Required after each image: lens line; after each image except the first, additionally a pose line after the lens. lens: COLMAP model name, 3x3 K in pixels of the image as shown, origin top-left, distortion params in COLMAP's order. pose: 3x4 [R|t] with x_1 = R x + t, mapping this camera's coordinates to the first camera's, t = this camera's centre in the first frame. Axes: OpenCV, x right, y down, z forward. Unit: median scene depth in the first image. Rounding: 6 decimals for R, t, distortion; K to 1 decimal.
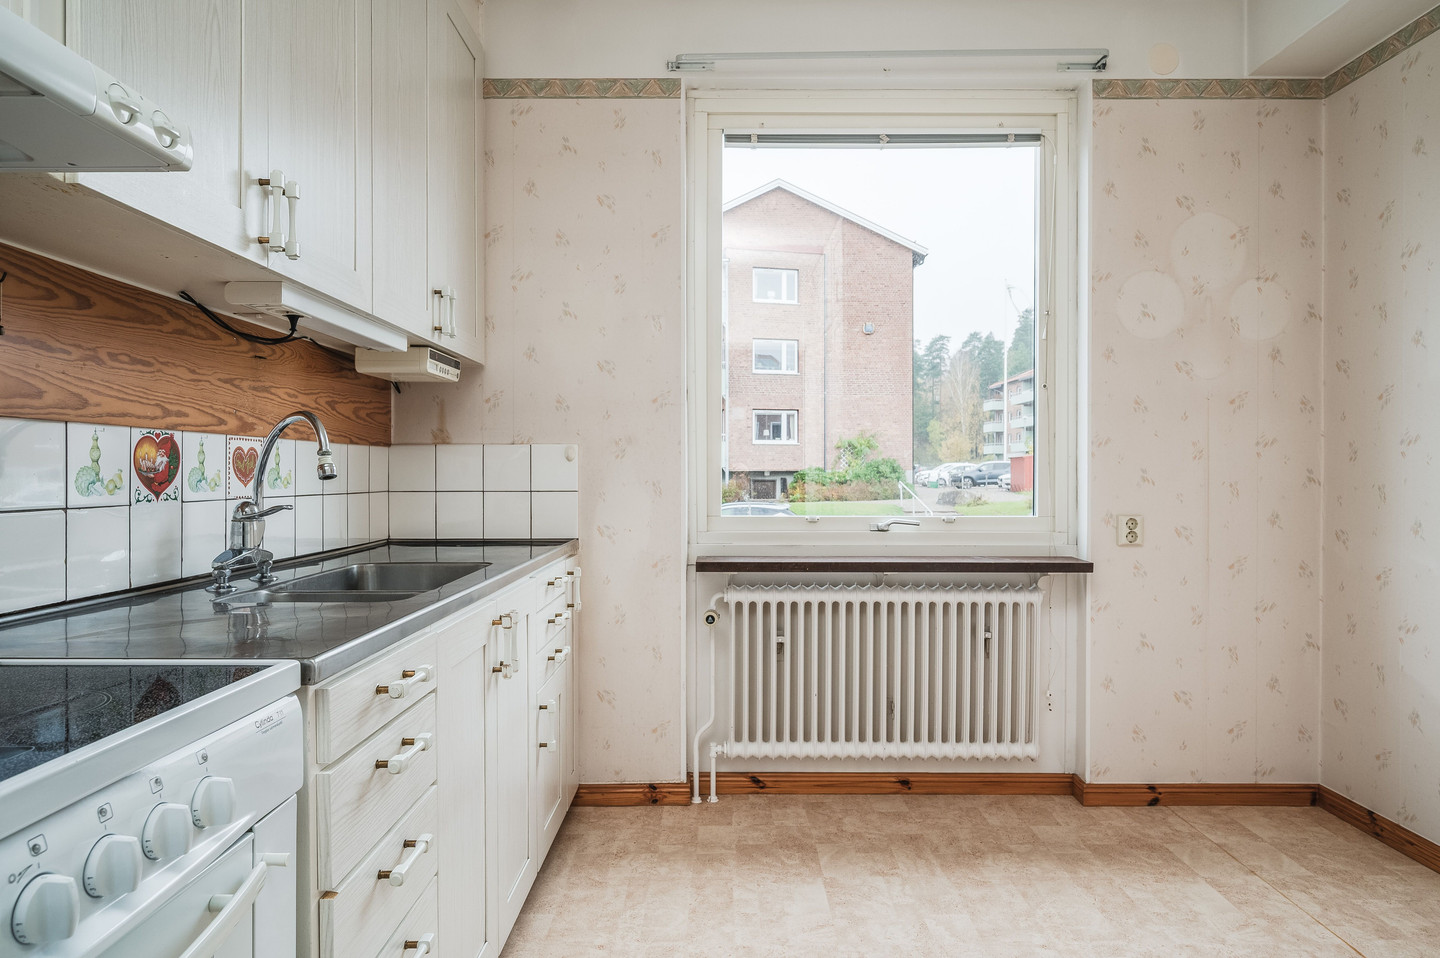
lens RADIAL K [[934.5, 0, 720.0], [0, 934.5, 479.0], [0, 0, 1]] dist [-0.002824, -0.000877]
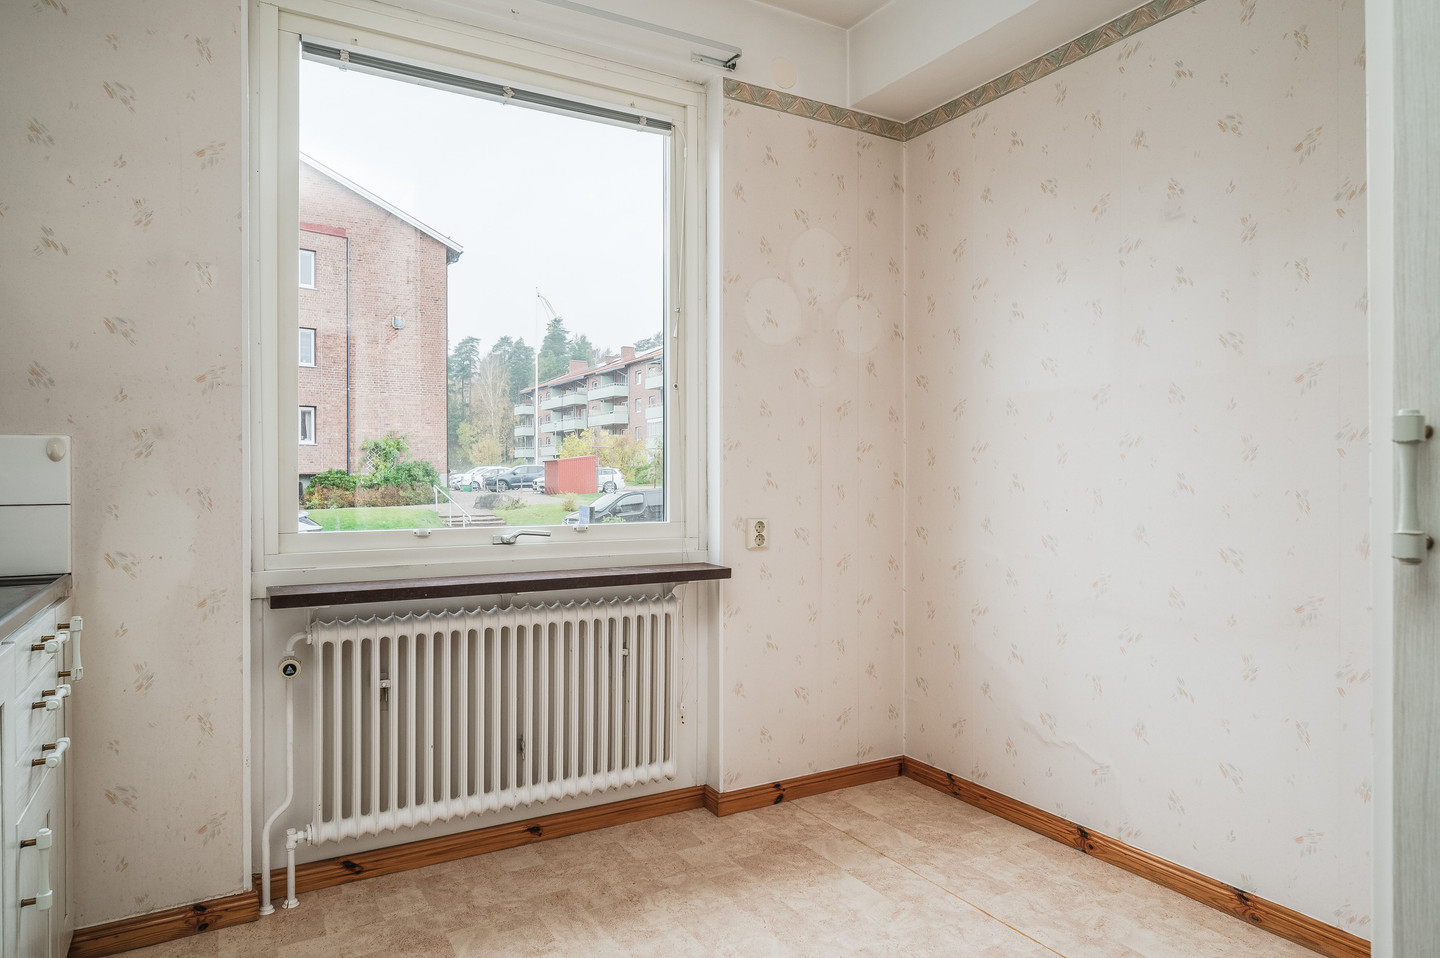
lens RADIAL K [[918.8, 0, 779.7], [0, 918.8, 478.2], [0, 0, 1]] dist [-0.002667, -0.000948]
pose [[0.848621, -0.002679, 0.528995, -0.064324], [0.004917, 0.999984, -0.002823, -0.001645], [-0.528979, 0.004997, 0.848620, 0.148005]]
